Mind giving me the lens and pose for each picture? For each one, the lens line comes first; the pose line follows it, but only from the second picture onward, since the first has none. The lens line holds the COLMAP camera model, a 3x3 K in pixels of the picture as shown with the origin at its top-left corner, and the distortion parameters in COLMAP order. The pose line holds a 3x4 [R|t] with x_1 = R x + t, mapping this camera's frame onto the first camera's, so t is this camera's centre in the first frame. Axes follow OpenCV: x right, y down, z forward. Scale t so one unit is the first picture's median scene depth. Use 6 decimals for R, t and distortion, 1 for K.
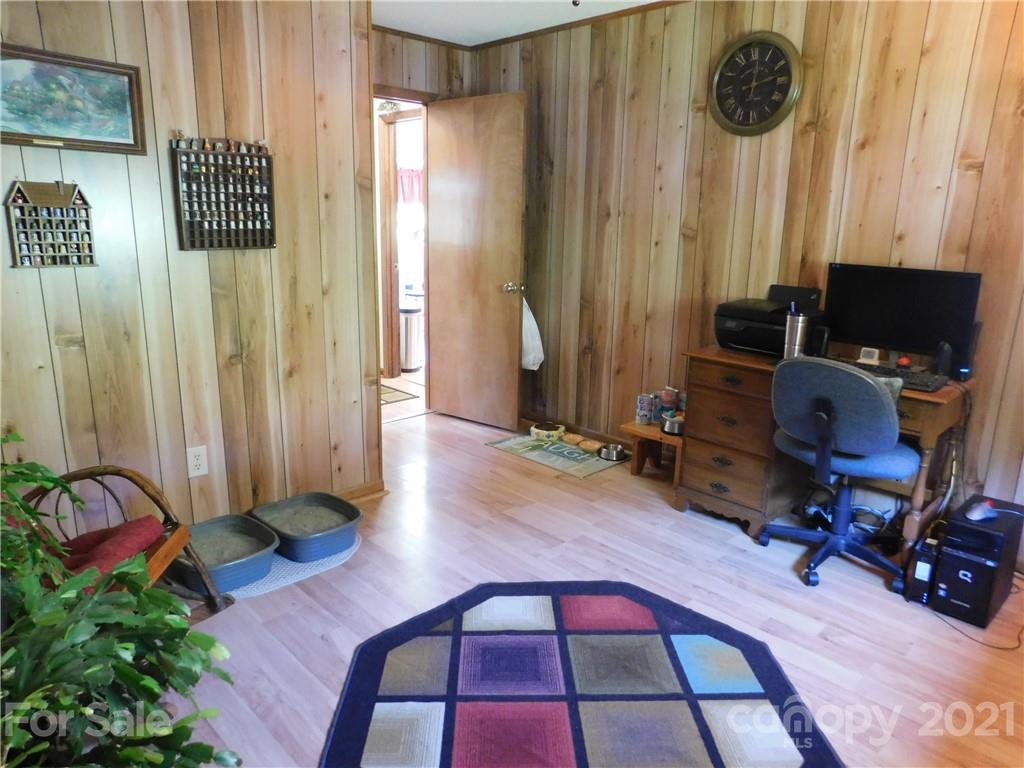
lens RADIAL K [[676.9, 0, 514.8], [0, 676.9, 384.6], [0, 0, 1]] dist [-0.055804, 0.051338]
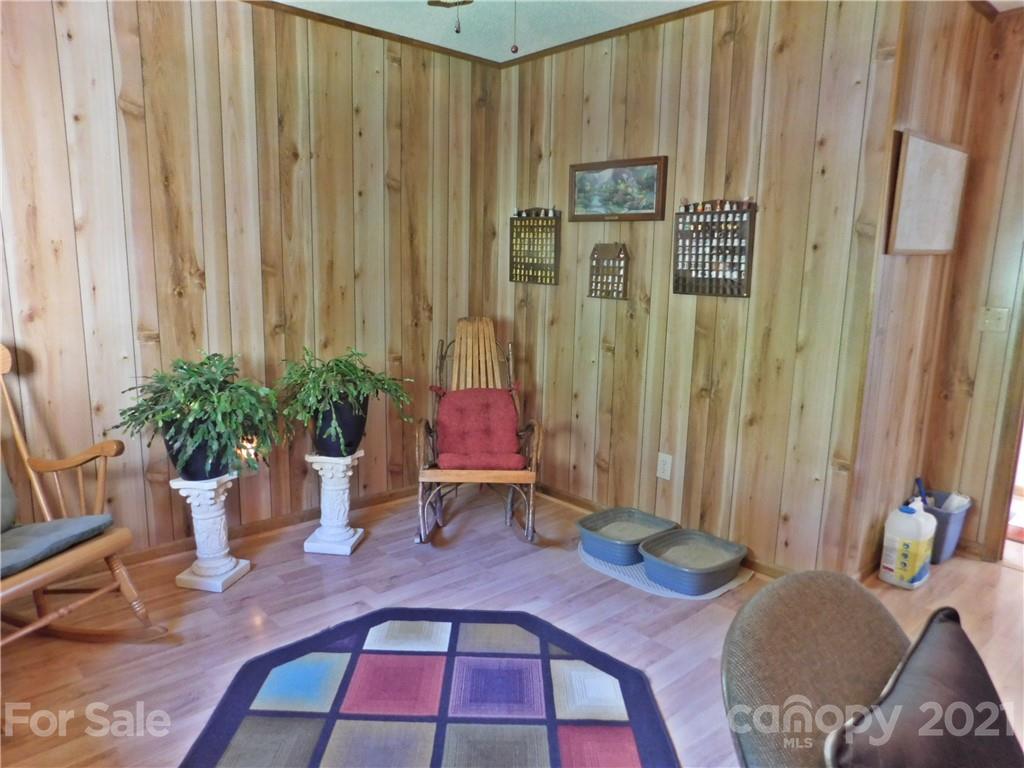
lens RADIAL K [[676.9, 0, 514.8], [0, 676.9, 384.6], [0, 0, 1]] dist [-0.055804, 0.051338]
pose [[-0.020867, 0.156680, -0.987429, 0.772501], [-0.268714, 0.950423, 0.156487, -0.155784], [0.962994, 0.268602, 0.022269, 0.734850]]
